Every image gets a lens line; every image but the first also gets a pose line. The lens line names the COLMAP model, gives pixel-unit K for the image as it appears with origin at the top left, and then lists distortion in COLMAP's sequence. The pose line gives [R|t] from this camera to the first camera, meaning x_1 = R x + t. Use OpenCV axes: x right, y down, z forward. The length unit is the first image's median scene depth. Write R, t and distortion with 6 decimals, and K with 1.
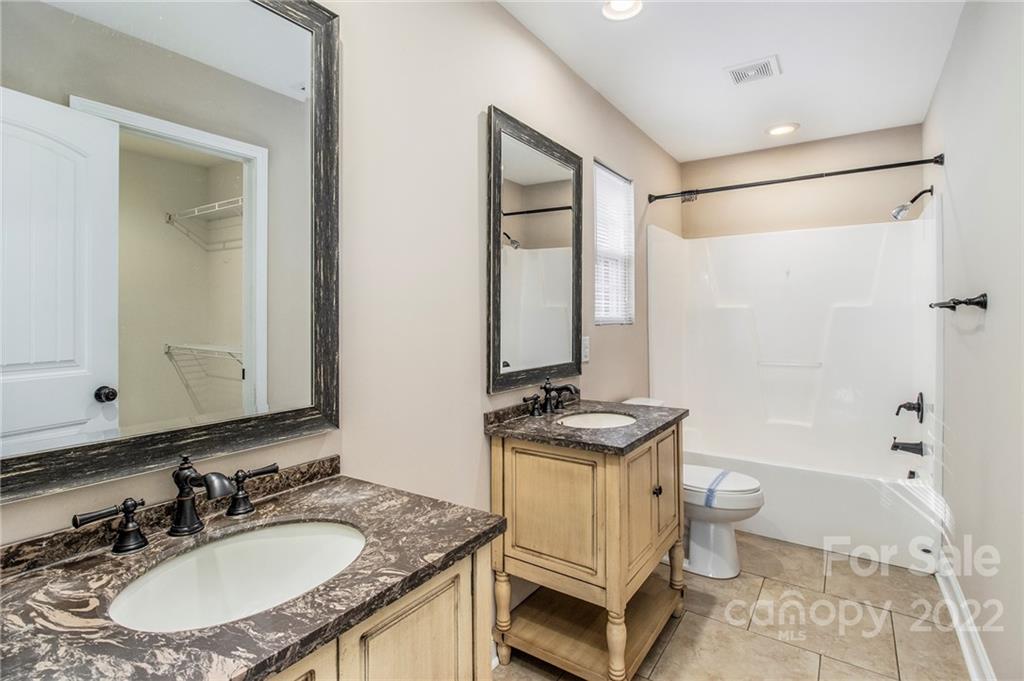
lens RADIAL K [[499.2, 0, 511.1], [0, 499.2, 337.0], [0, 0, 1]] dist [-0.009173, -0.001597]
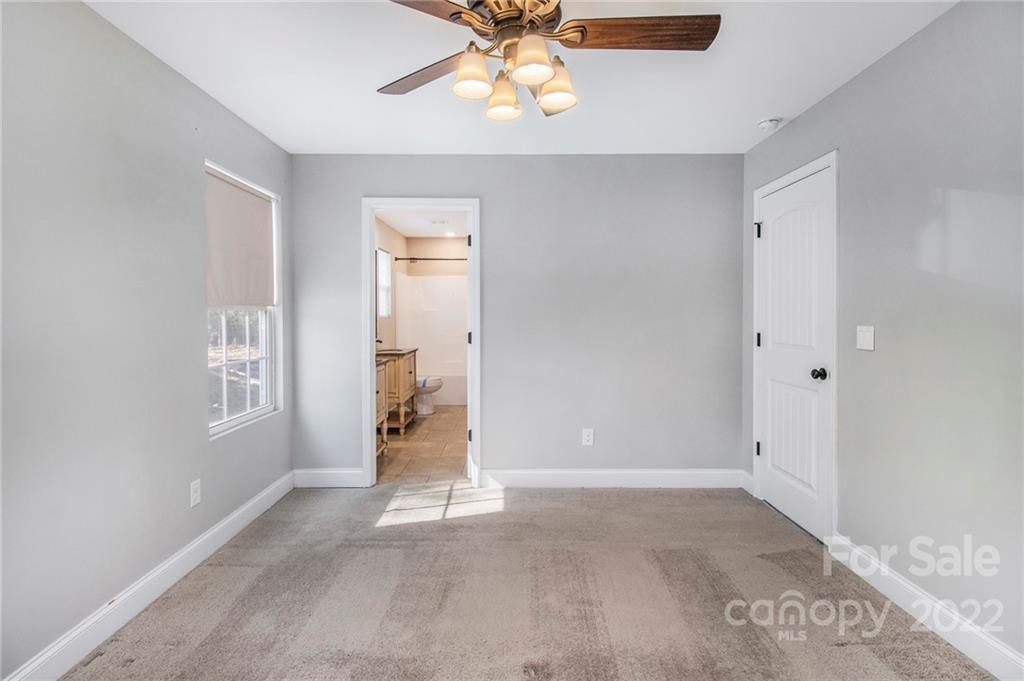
lens RADIAL K [[499.2, 0, 510.6], [0, 499.2, 336.1], [0, 0, 1]] dist [-0.009173, -0.001597]
pose [[0.828210, -0.012961, 0.560267, -0.573887], [0.004232, 0.999849, 0.016876, 0.025984], [-0.560401, -0.011606, 0.828140, -1.179106]]
